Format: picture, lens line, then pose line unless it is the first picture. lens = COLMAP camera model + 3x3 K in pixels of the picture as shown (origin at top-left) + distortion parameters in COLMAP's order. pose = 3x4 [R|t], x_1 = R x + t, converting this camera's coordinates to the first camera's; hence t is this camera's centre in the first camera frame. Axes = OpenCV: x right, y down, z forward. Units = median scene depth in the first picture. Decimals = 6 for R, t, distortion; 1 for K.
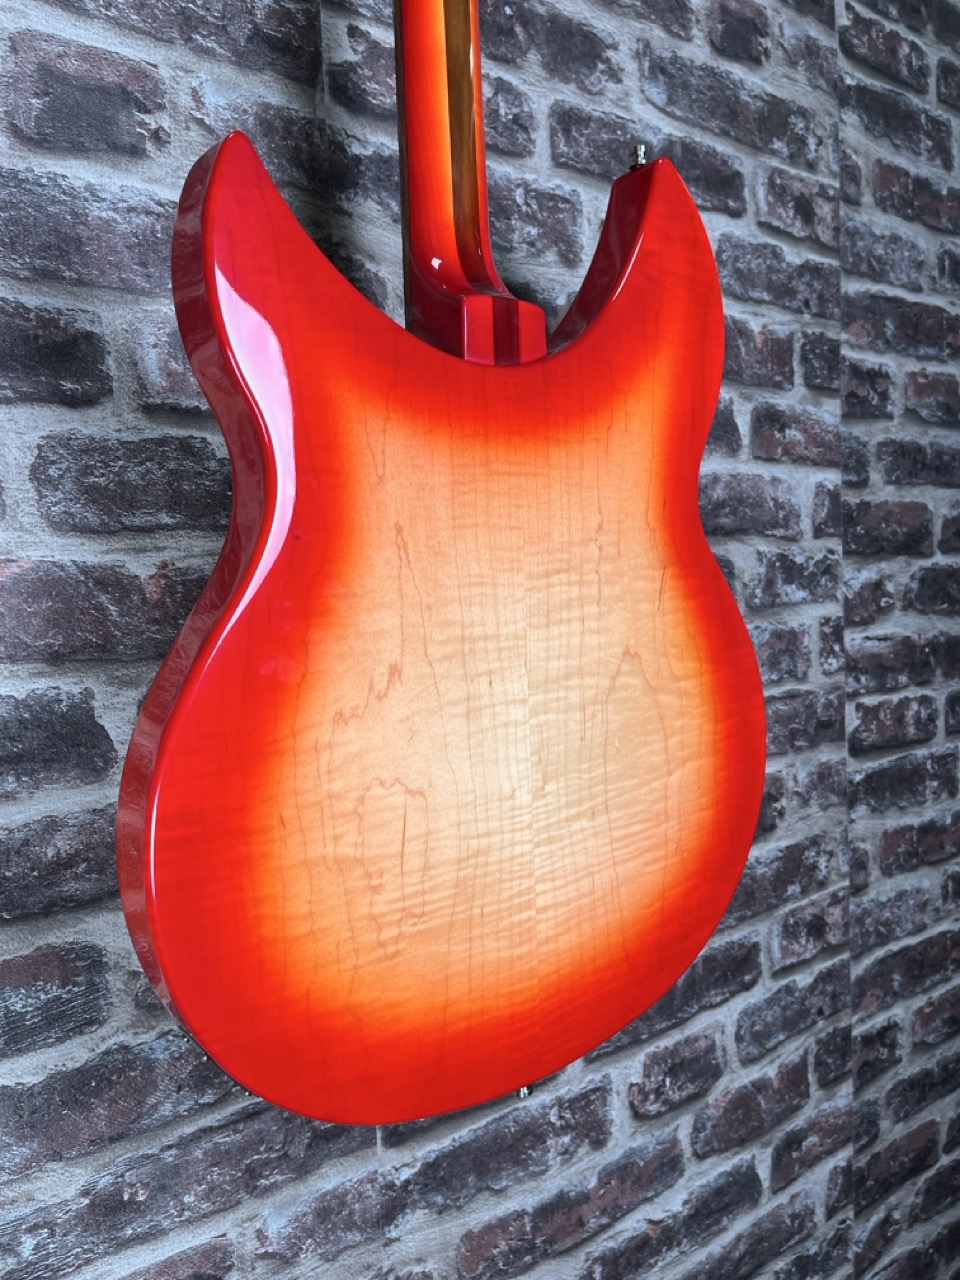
lens RADIAL K [[967.1, 0, 484.0], [0, 967.1, 632.8], [0, 0, 1]] dist [0.084230, -0.117190]
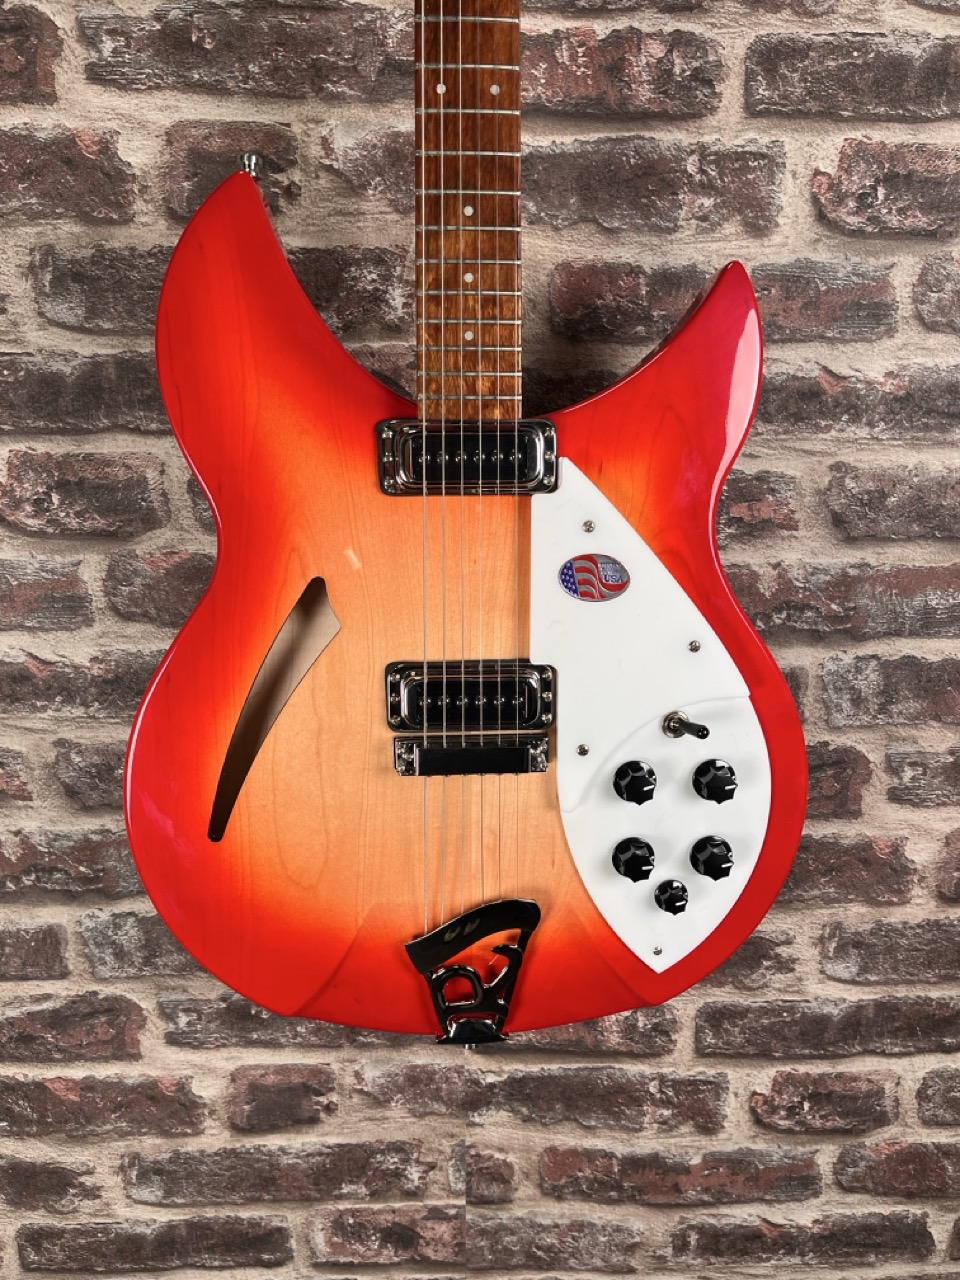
lens RADIAL K [[945.9, 0, 487.5], [0, 945.9, 644.6], [0, 0, 1]] dist [0.099350, -0.135932]
pose [[0.812979, 0.167710, -0.557619, 0.381232], [-0.072318, 0.979292, 0.189098, -0.140809], [0.577785, -0.113407, 0.808272, 0.104564]]
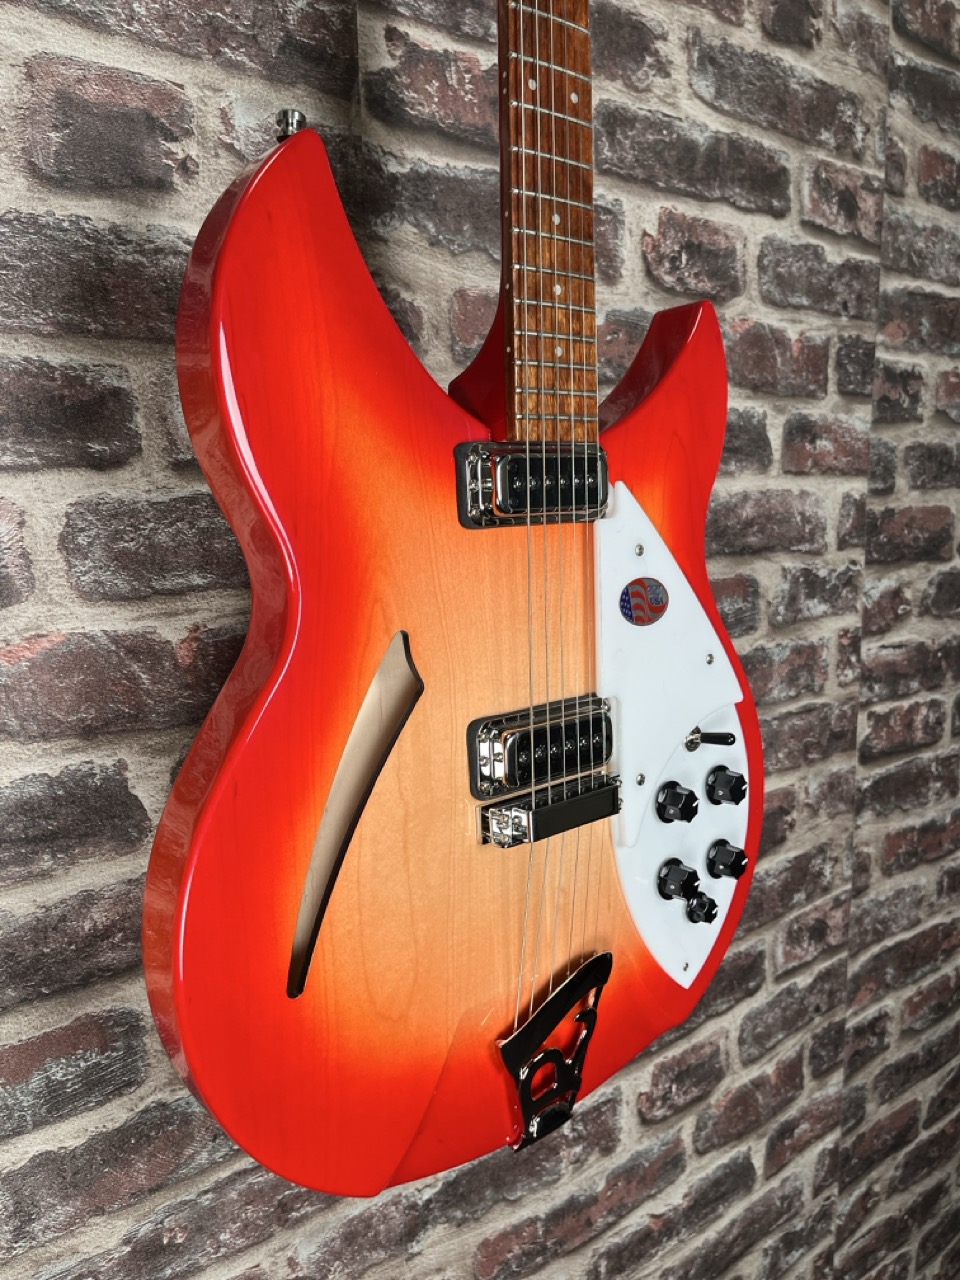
lens RADIAL K [[958.7, 0, 476.0], [0, 958.7, 647.5], [0, 0, 1]] dist [0.083884, -0.116876]
pose [[0.999758, 0.016495, 0.014548, -0.043287], [-0.017846, 0.995004, 0.098231, -0.099999], [-0.012855, -0.098467, 0.995057, 0.029307]]
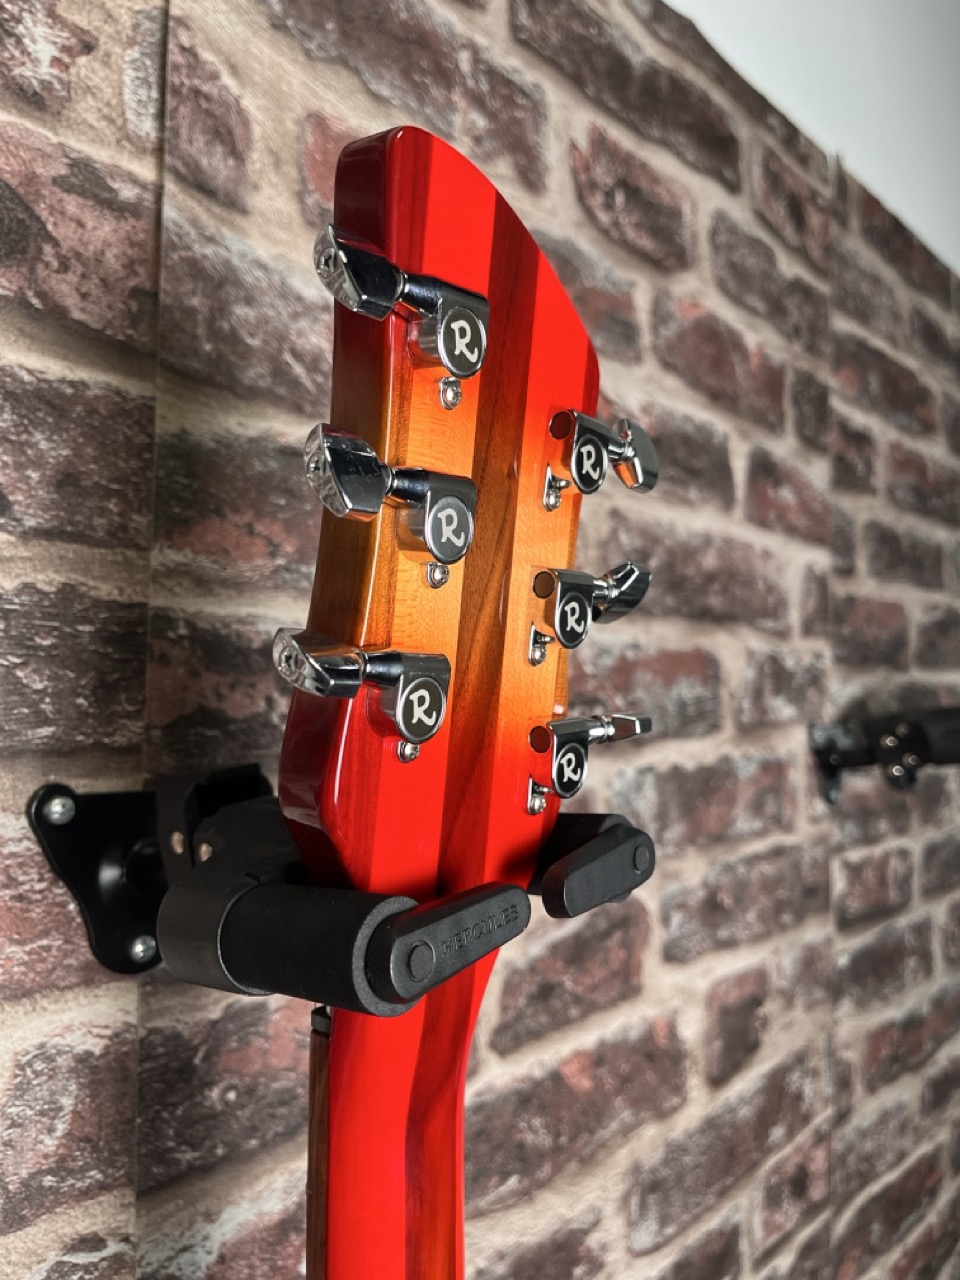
lens RADIAL K [[985.7, 0, 480.0], [0, 985.7, 640.0], [0, 0, 1]] dist [0.005793, -0.005322]
pose [[0.984017, 0.052980, 0.170013, -0.036114], [-0.035262, 0.993784, -0.105594, -0.006945], [-0.174551, 0.097911, 0.979768, 0.345840]]
